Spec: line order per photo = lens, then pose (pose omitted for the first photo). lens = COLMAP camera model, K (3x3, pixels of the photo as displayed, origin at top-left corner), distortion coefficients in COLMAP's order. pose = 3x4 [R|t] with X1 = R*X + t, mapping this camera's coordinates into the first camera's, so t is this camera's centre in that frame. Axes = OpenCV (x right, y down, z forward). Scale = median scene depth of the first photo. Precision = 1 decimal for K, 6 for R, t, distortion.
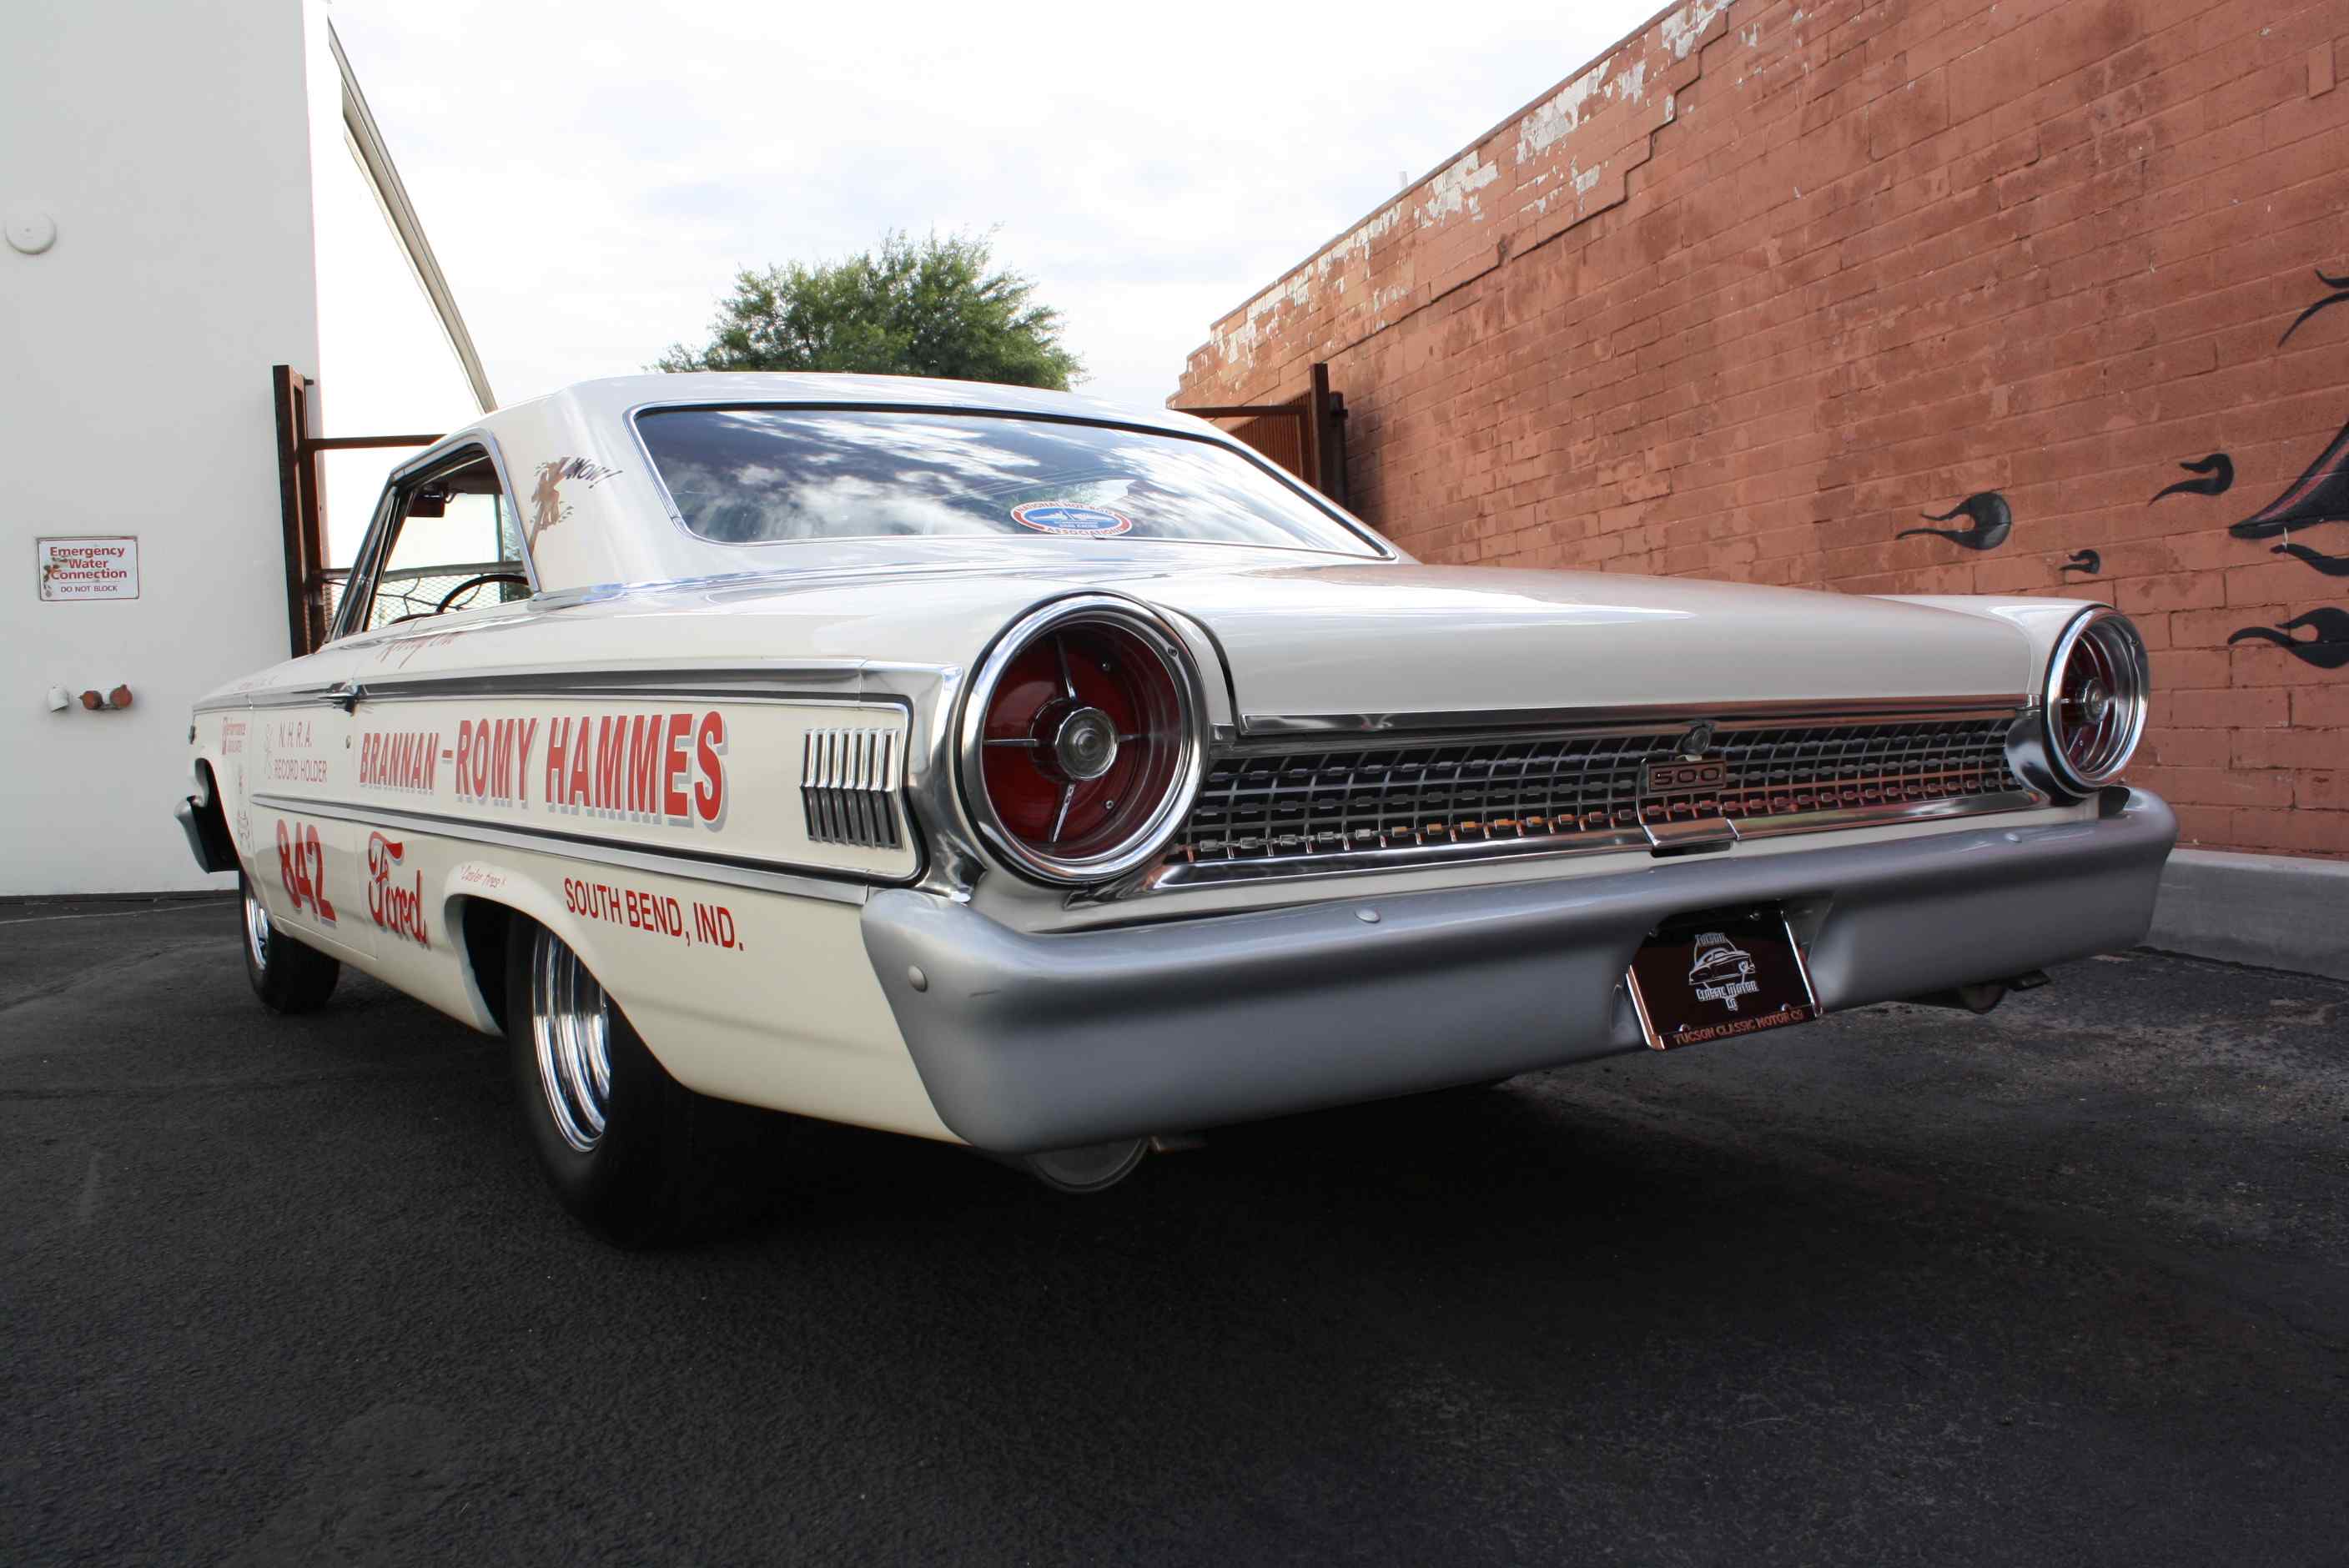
lens RADIAL K [[1985.5, 0, 1192.2], [0, 1985.5, 785.0], [0, 0, 1]] dist [-0.166083, 0.149857]
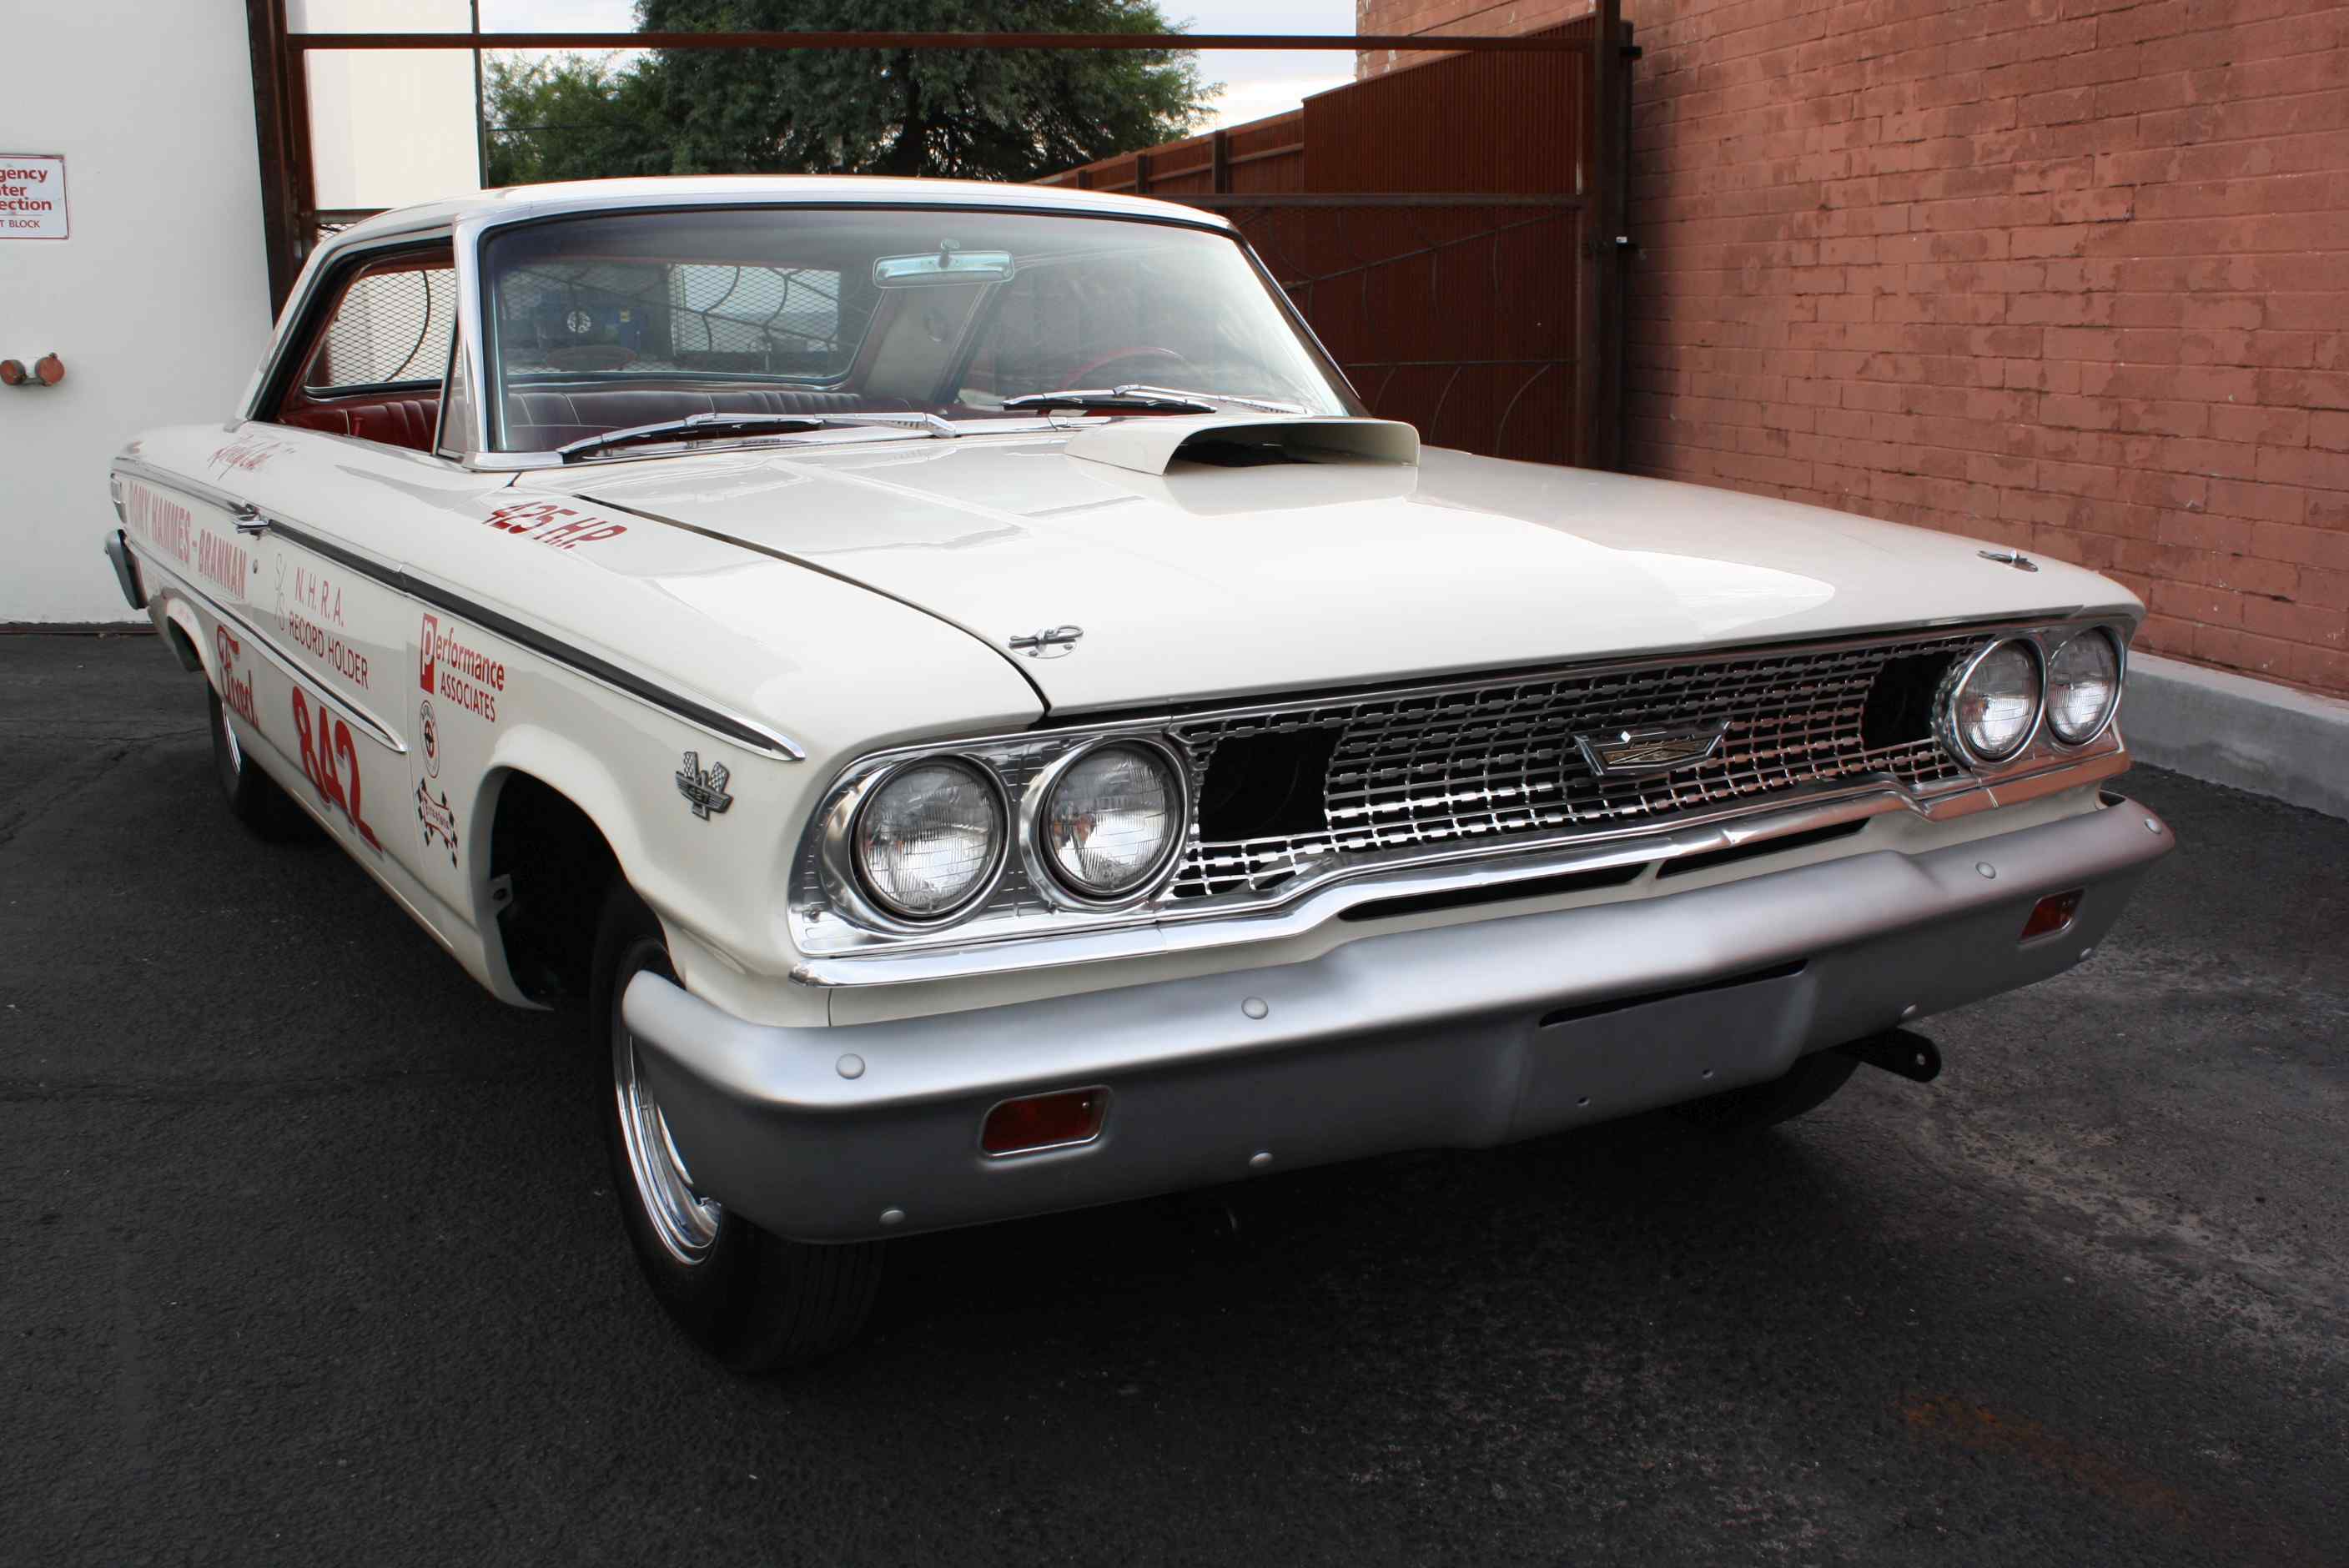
lens RADIAL K [[2282.1, 0, 1205.9], [0, 2282.1, 787.8], [0, 0, 1]] dist [-0.142036, 0.150262]
pose [[0.998648, 0.050014, -0.014183, -0.102653], [-0.046906, 0.984505, 0.168967, -0.073843], [0.022414, -0.168073, 0.985520, 0.141113]]
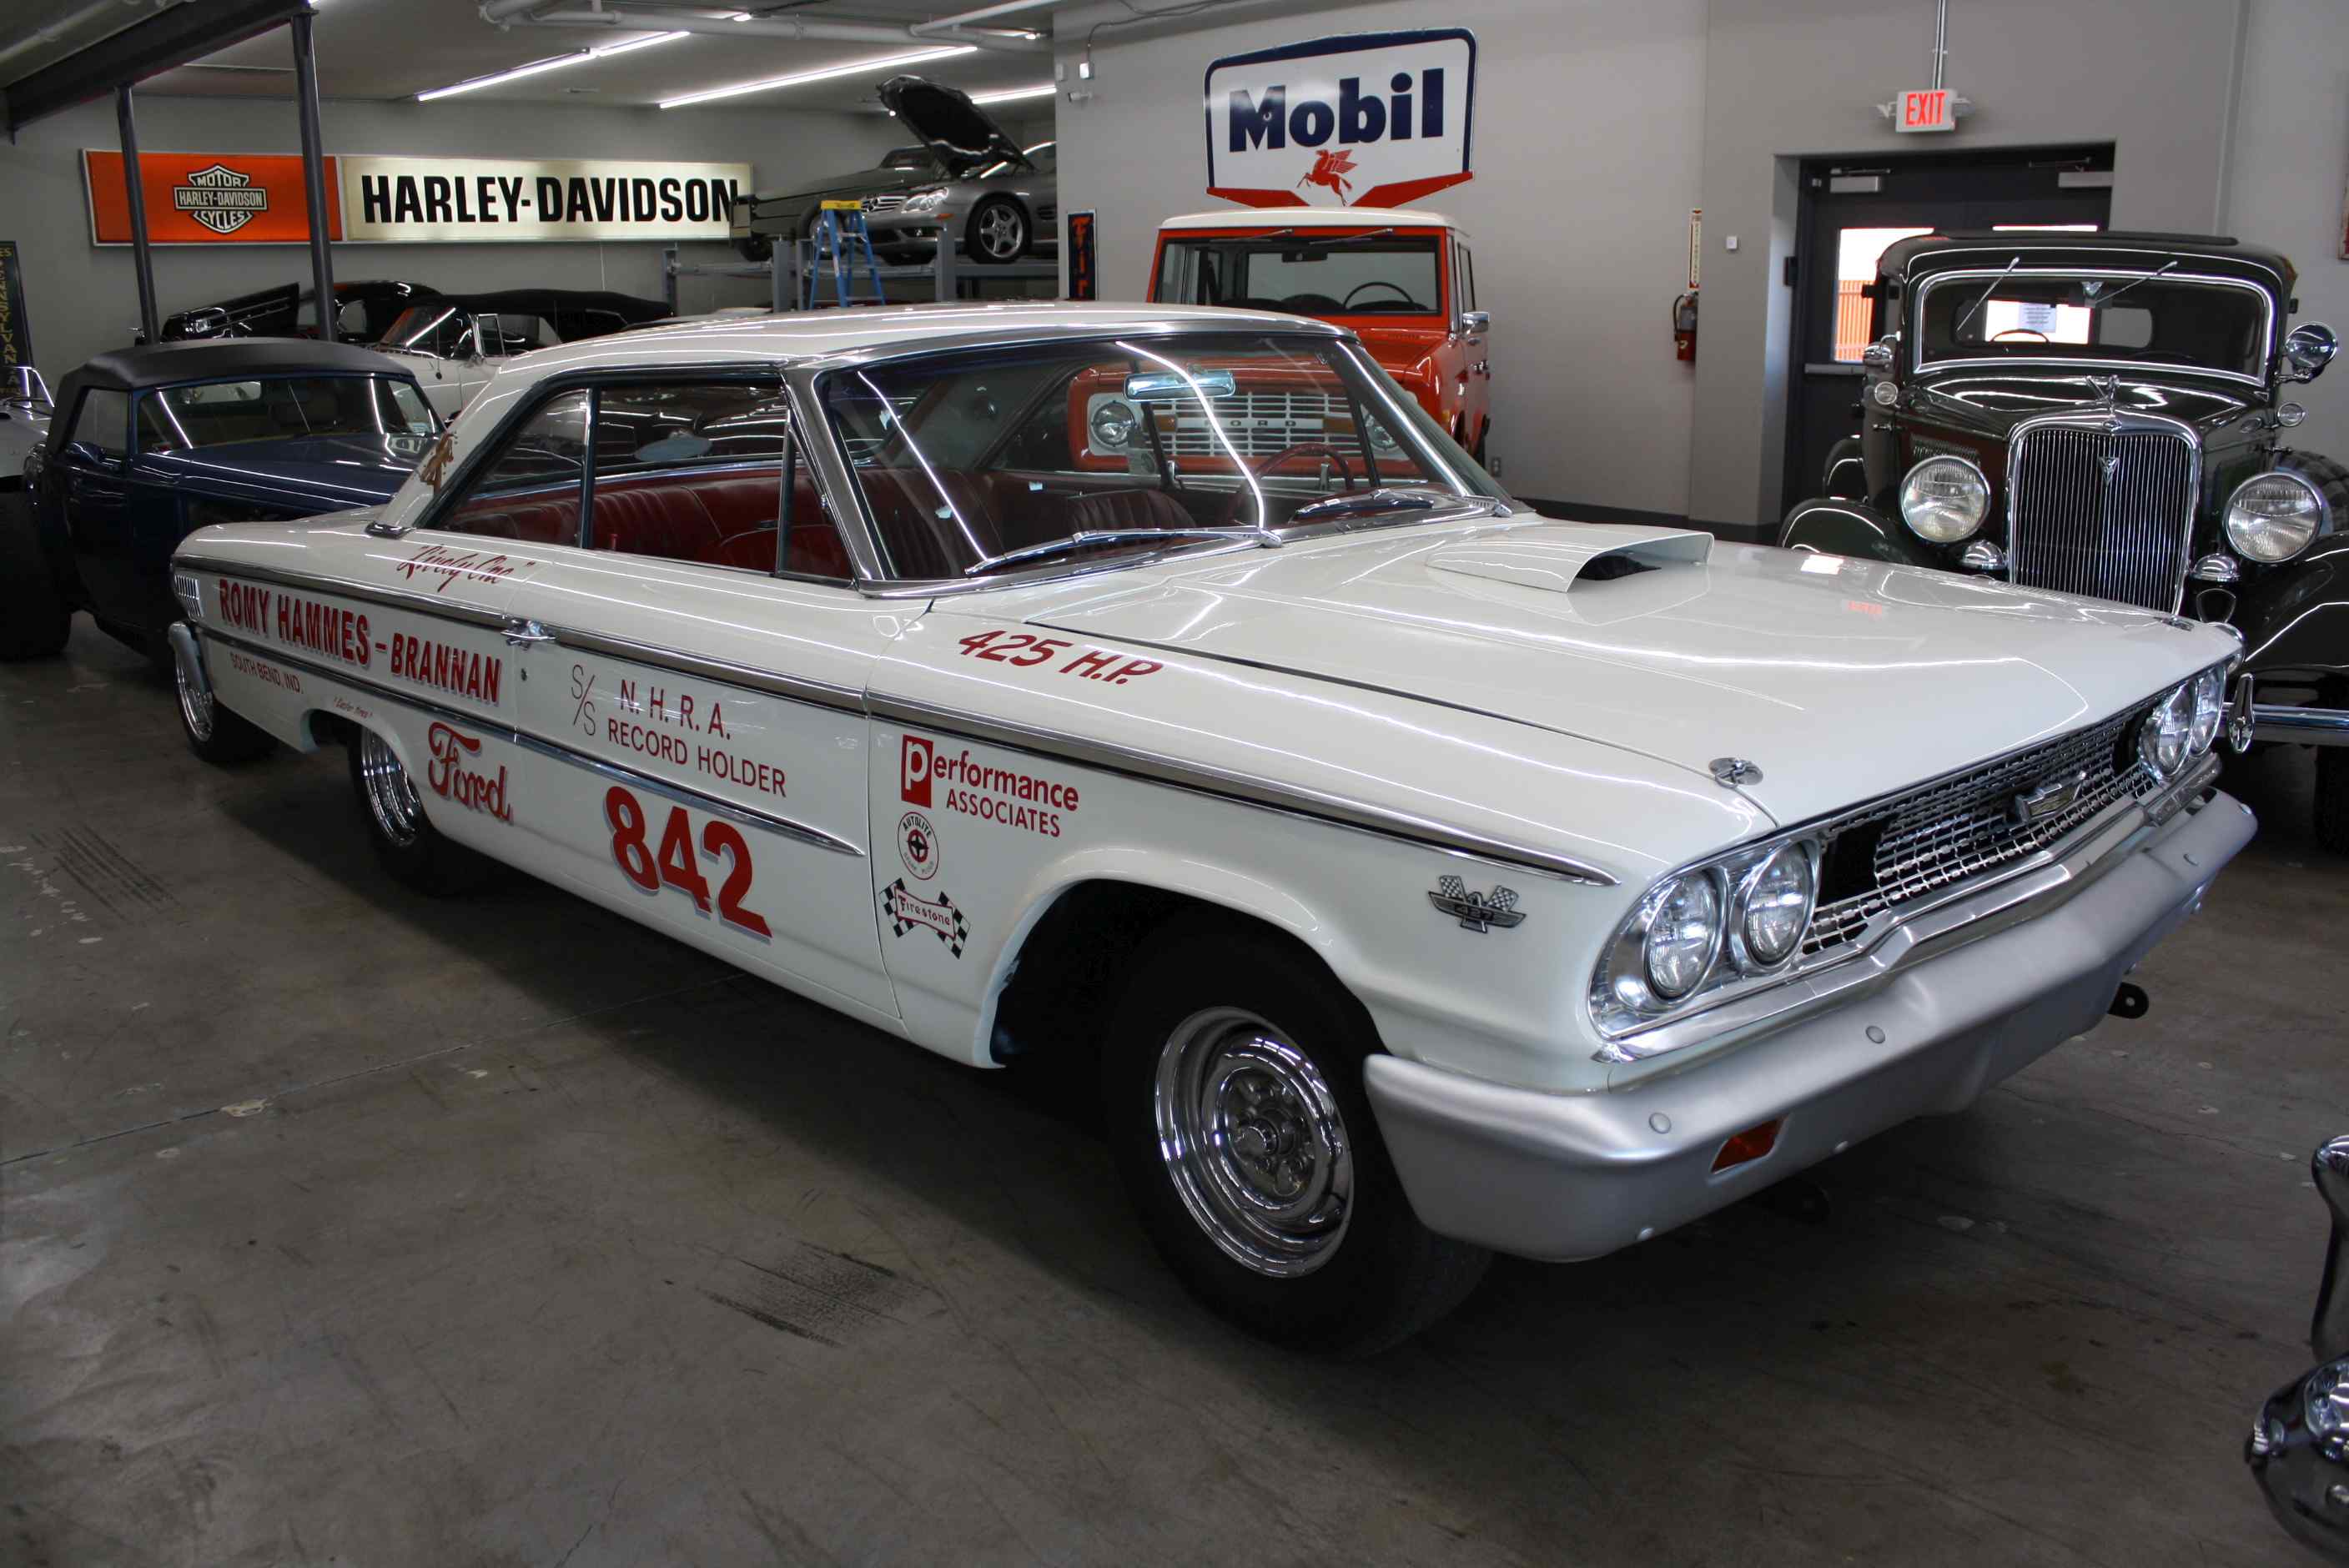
lens RADIAL K [[1985.5, 0, 1192.2], [0, 1985.5, 785.0], [0, 0, 1]] dist [-0.166083, 0.149857]
pose [[0.983869, -0.024617, 0.177187, -0.290745], [-0.010617, 0.980705, 0.195207, -0.103100], [-0.178573, -0.193939, 0.964624, 0.141739]]
